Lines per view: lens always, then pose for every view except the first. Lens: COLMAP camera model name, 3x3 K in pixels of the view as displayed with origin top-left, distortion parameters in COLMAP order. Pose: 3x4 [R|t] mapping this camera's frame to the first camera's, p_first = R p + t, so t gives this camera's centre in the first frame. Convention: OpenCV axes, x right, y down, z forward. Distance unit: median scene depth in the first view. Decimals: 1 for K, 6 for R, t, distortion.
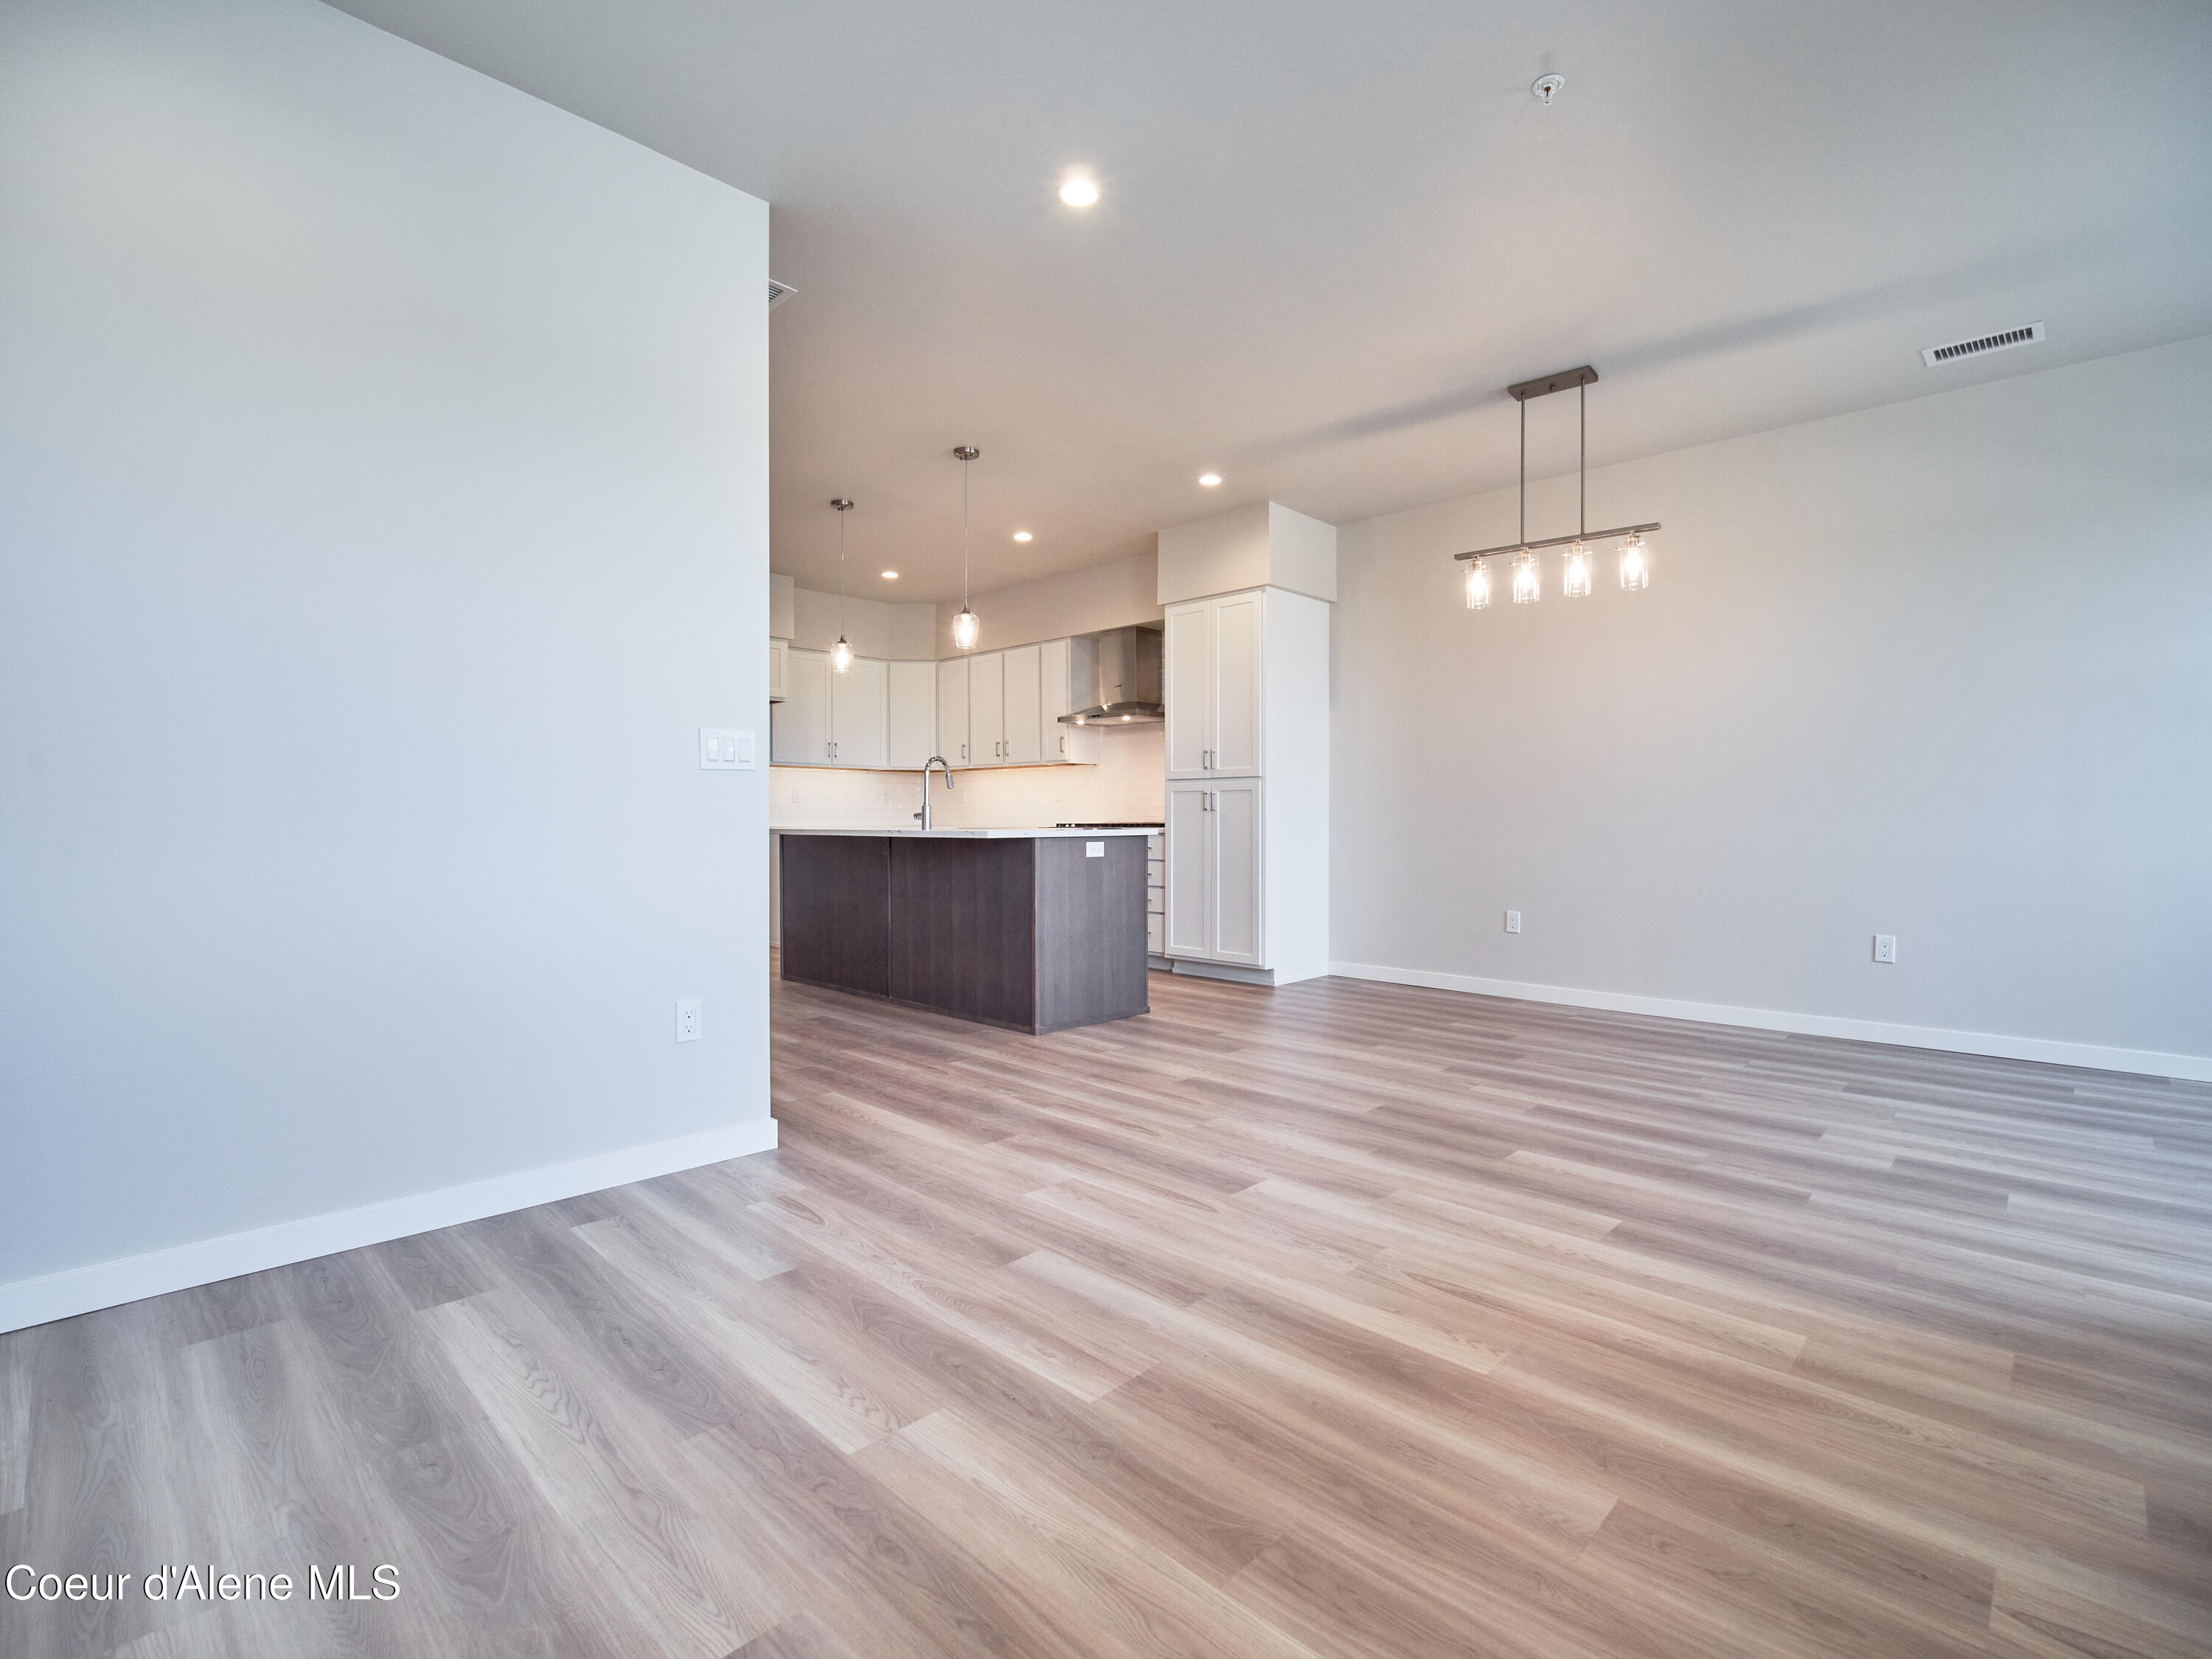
lens RADIAL K [[1033.0, 0, 1097.9], [0, 1033.0, 831.3], [0, 0, 1]] dist [-0.017371, -0.000466]
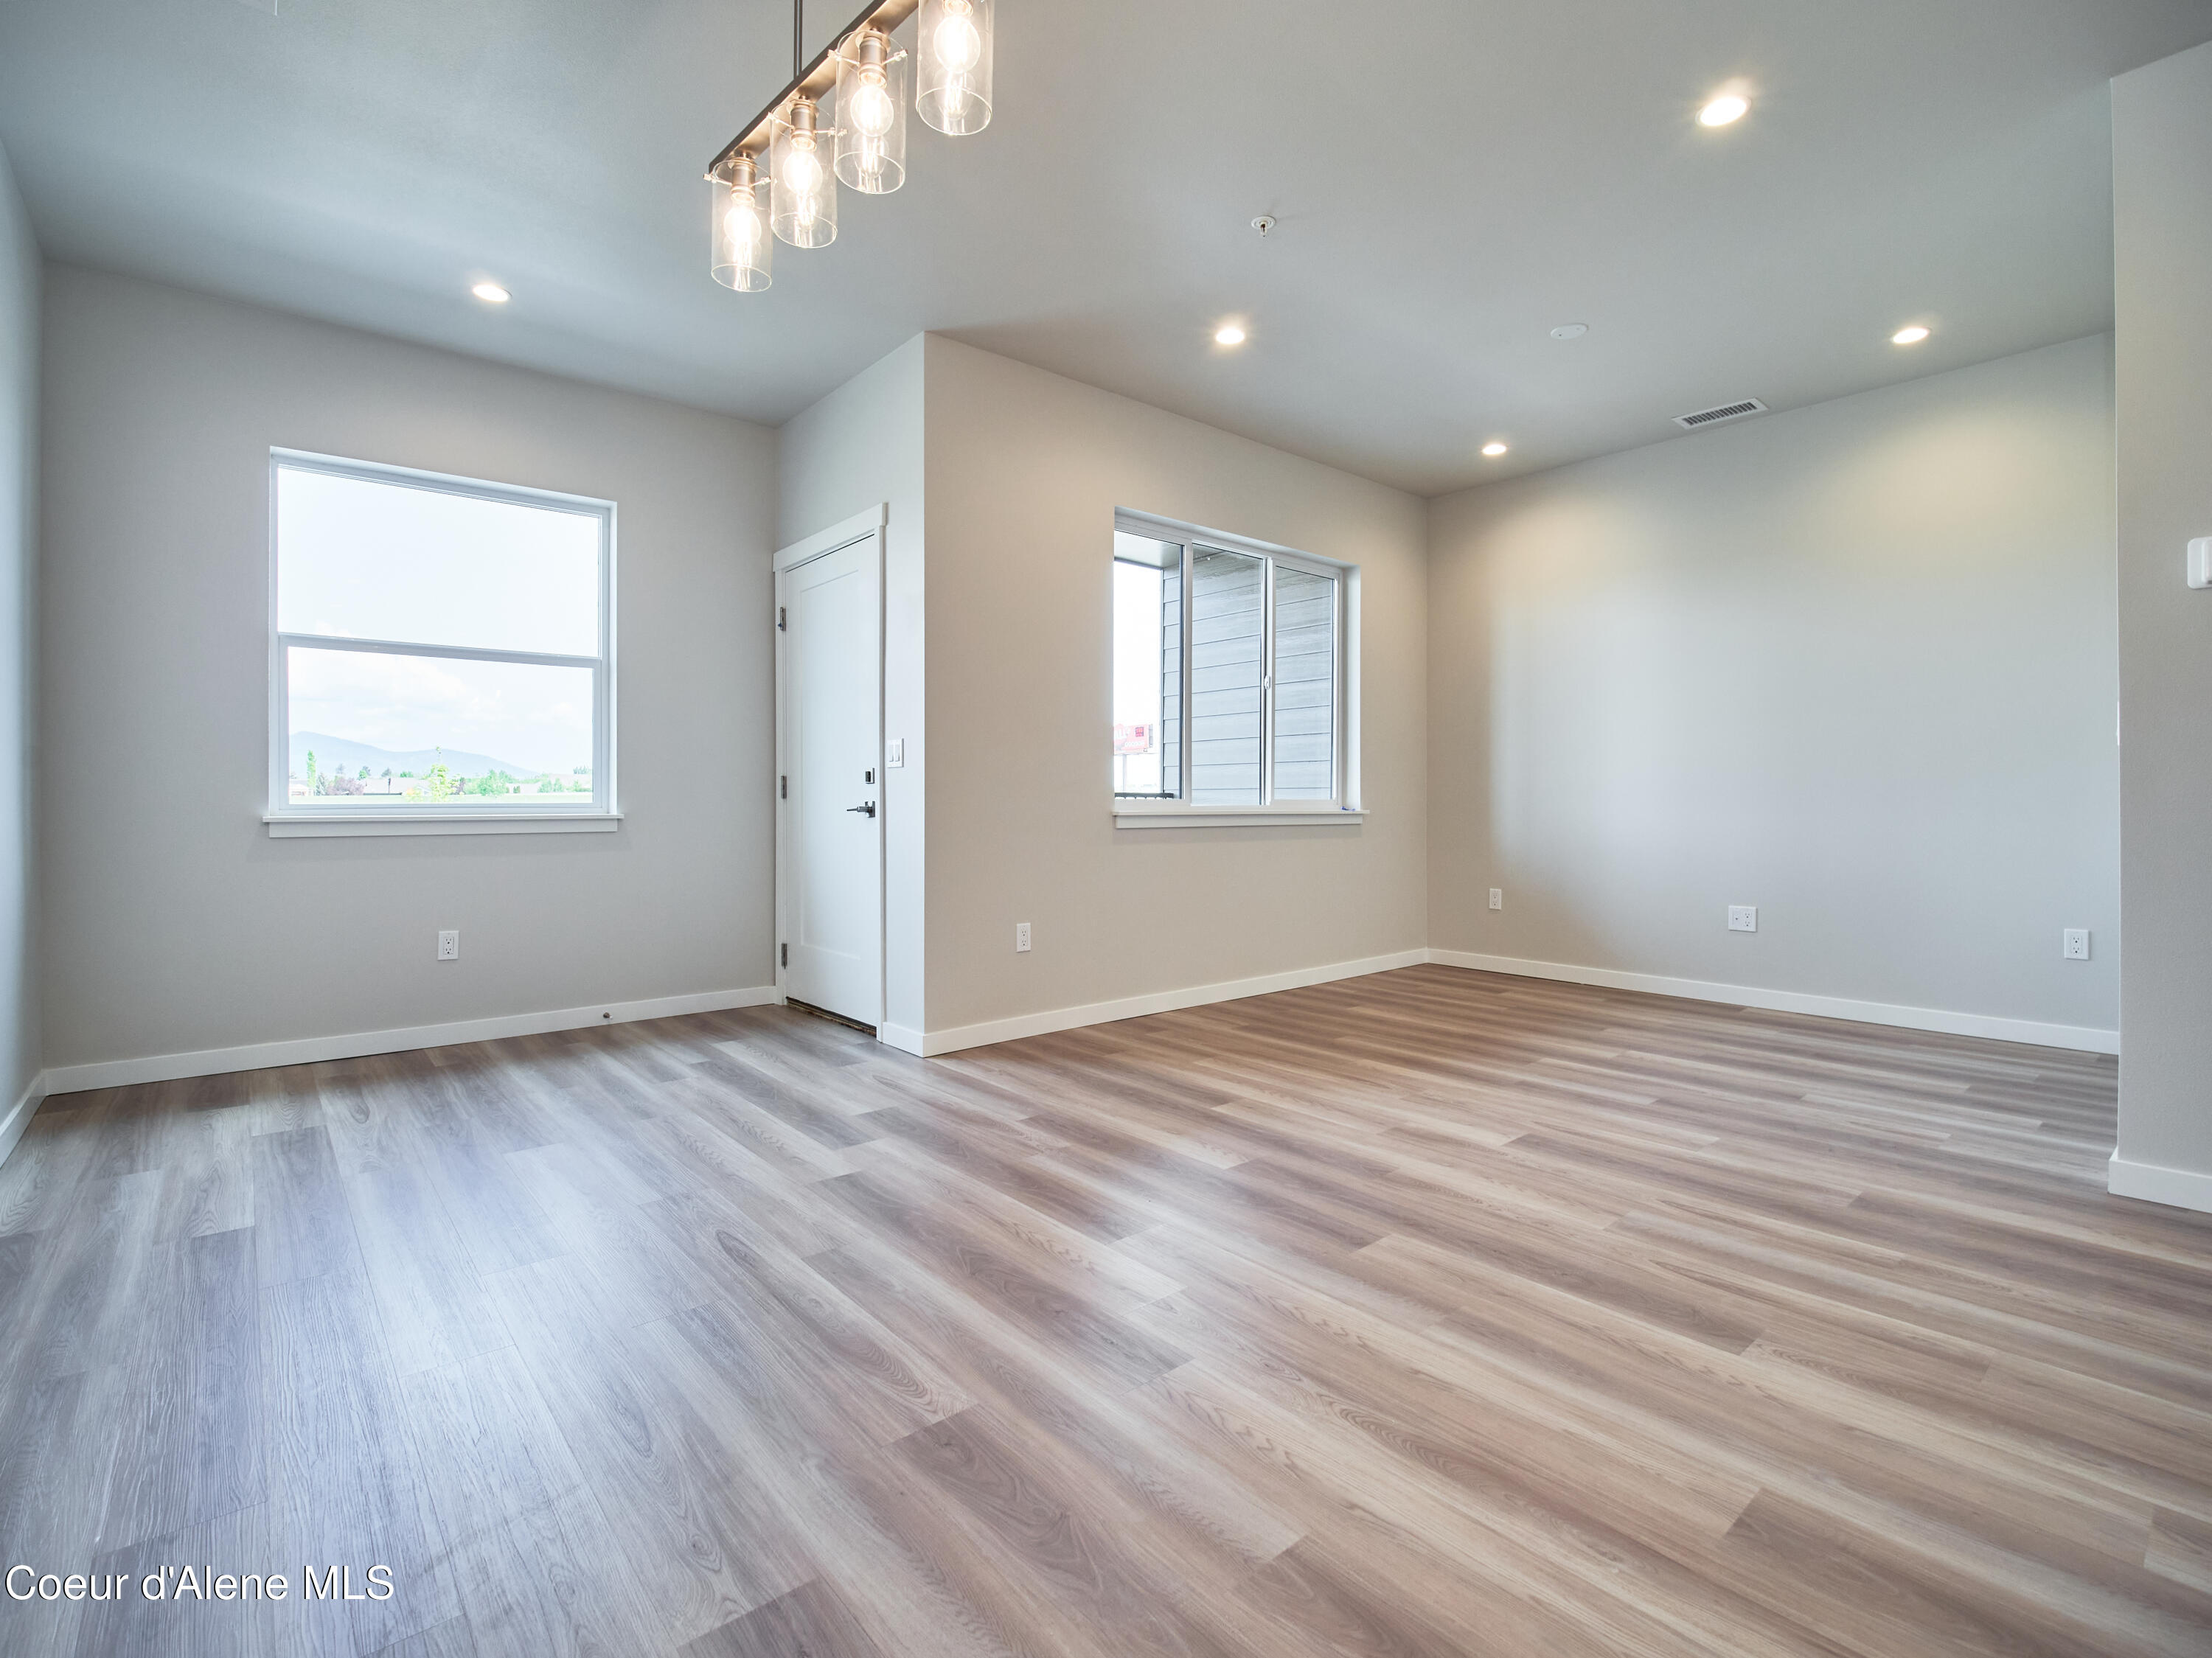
lens RADIAL K [[1016.3, 0, 1106.0], [0, 1016.3, 829.0], [0, 0, 1]] dist [-0.020905, -0.000743]
pose [[-0.995726, -0.001531, 0.092345, 0.457119], [0.002122, 0.999219, 0.039449, -0.023771], [-0.092333, 0.039476, -0.994945, 1.992105]]
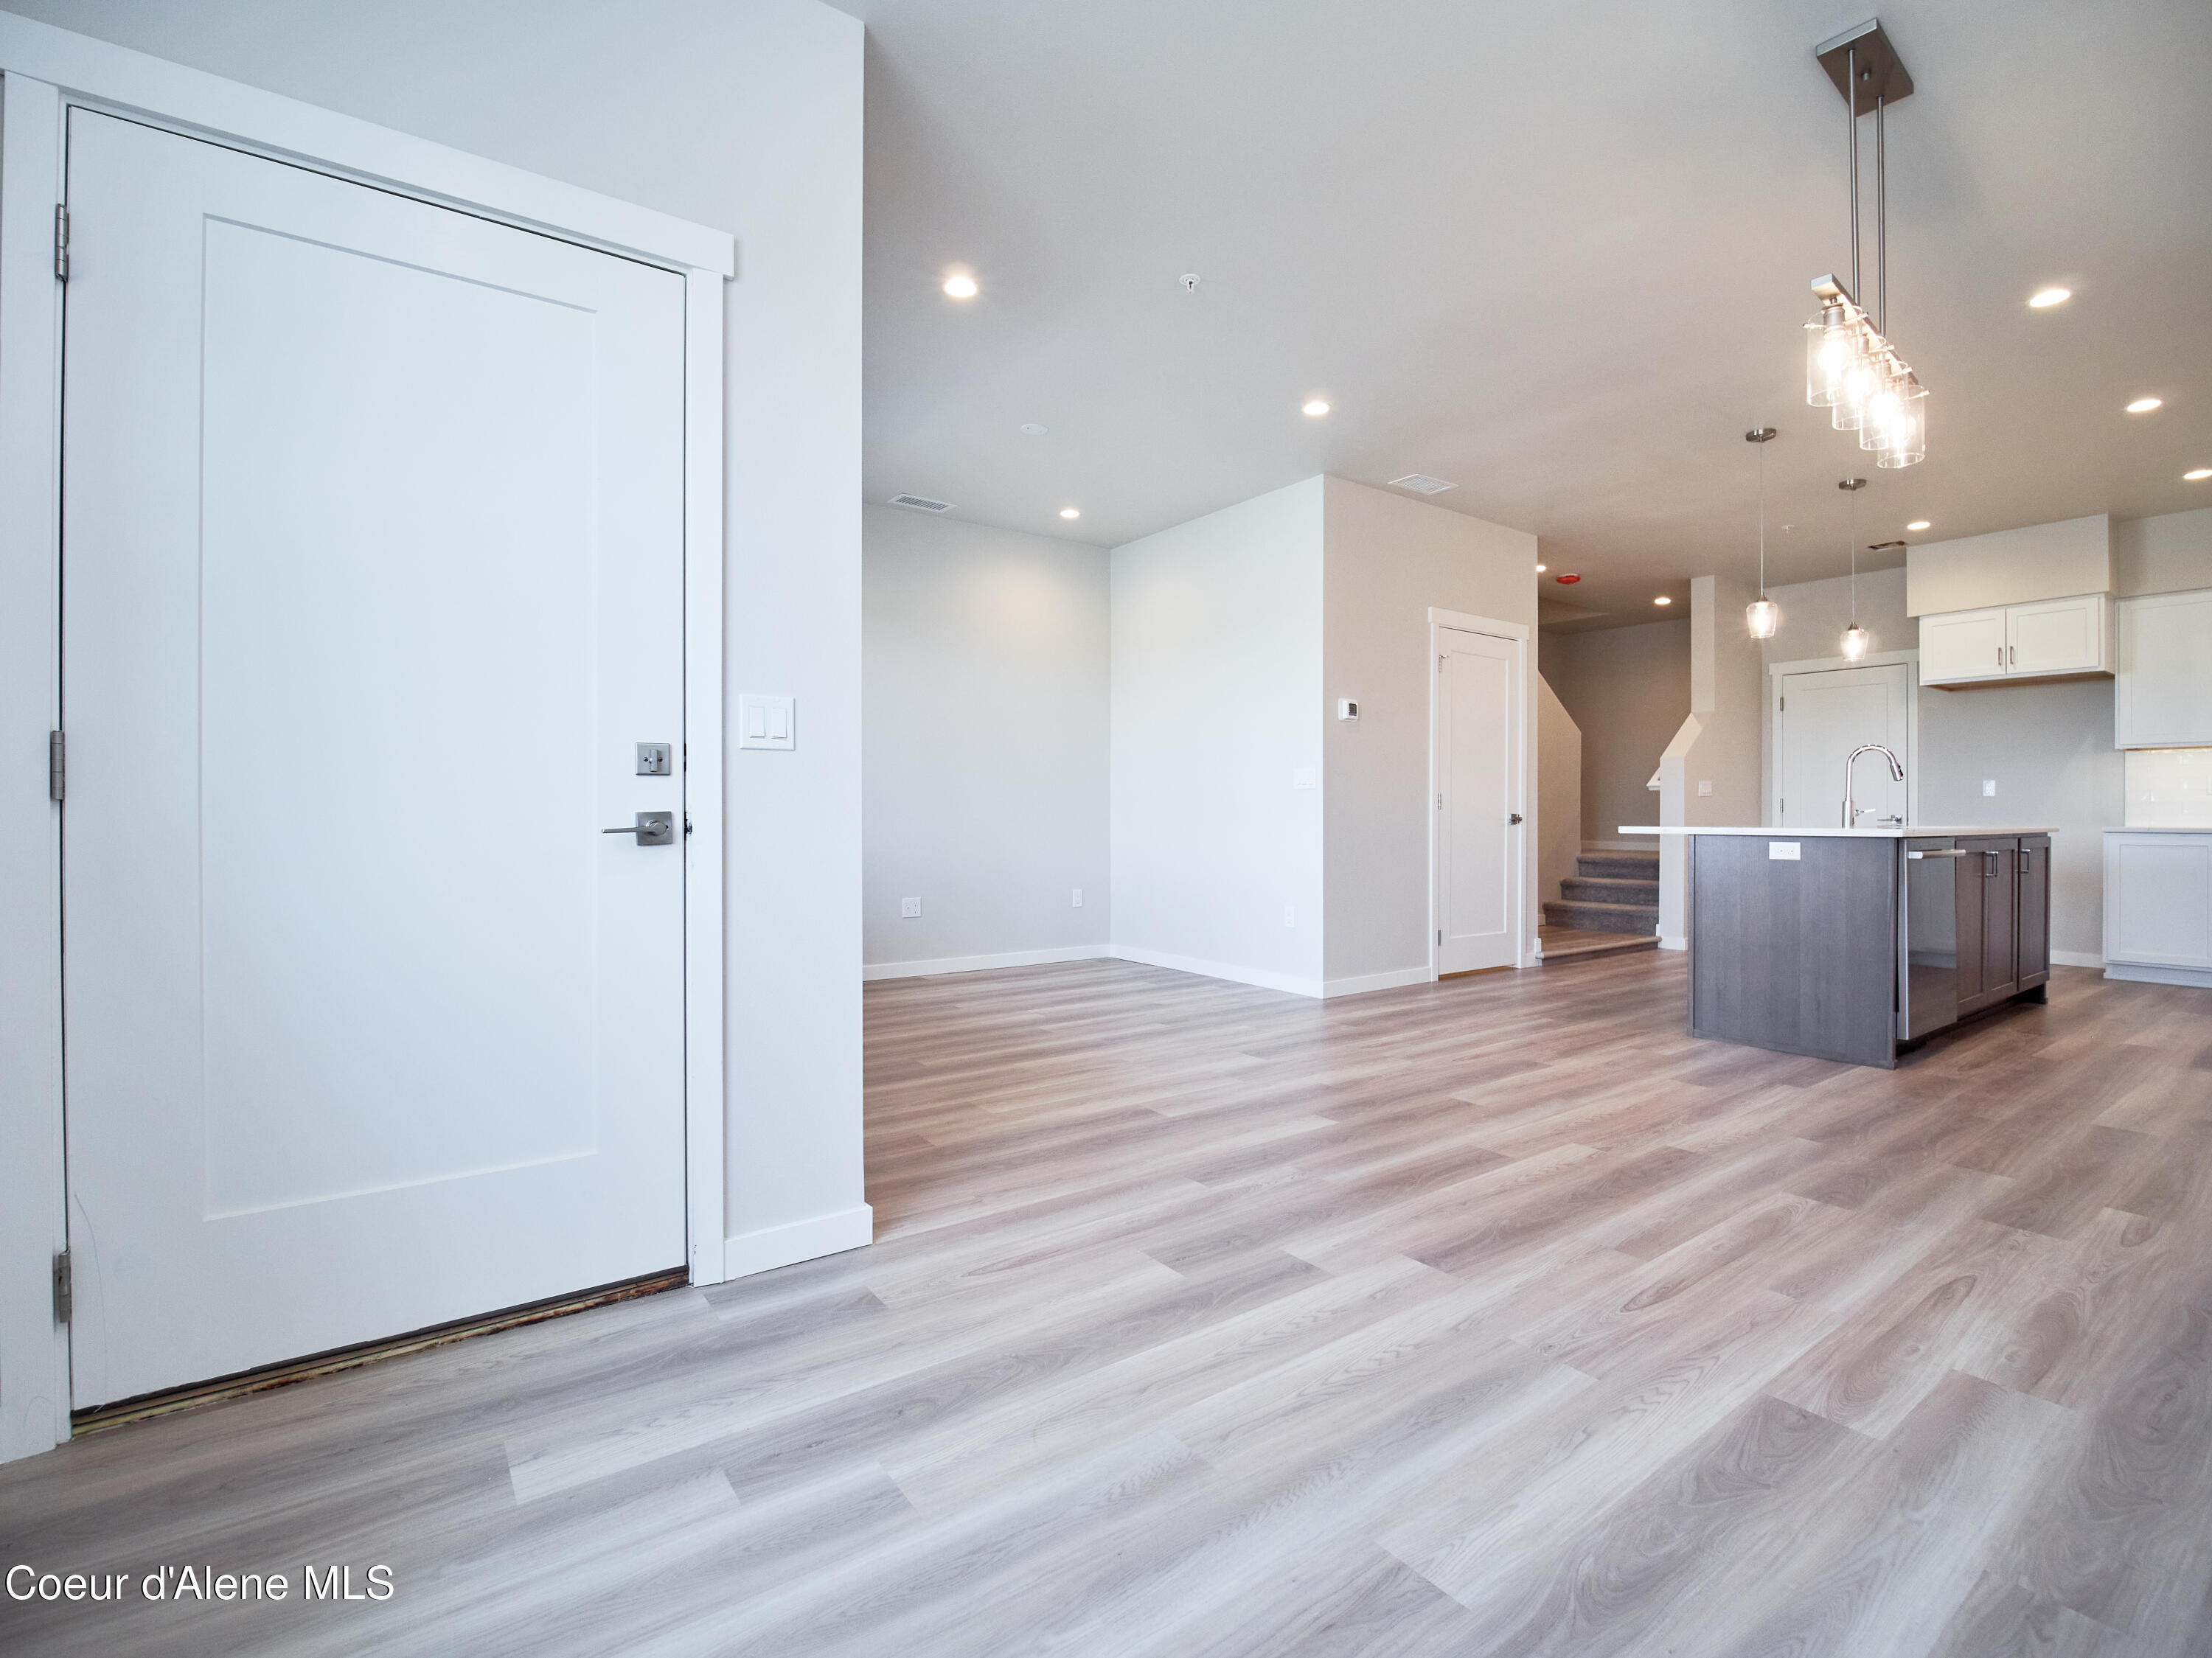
lens RADIAL K [[1016.3, 0, 1106.0], [0, 1016.3, 829.0], [0, 0, 1]] dist [-0.020905, -0.000743]
pose [[-0.178937, 0.012915, -0.983776, 1.577206], [-0.014535, 0.999770, 0.015769, -0.009898], [0.983753, 0.017121, -0.178708, 1.000847]]
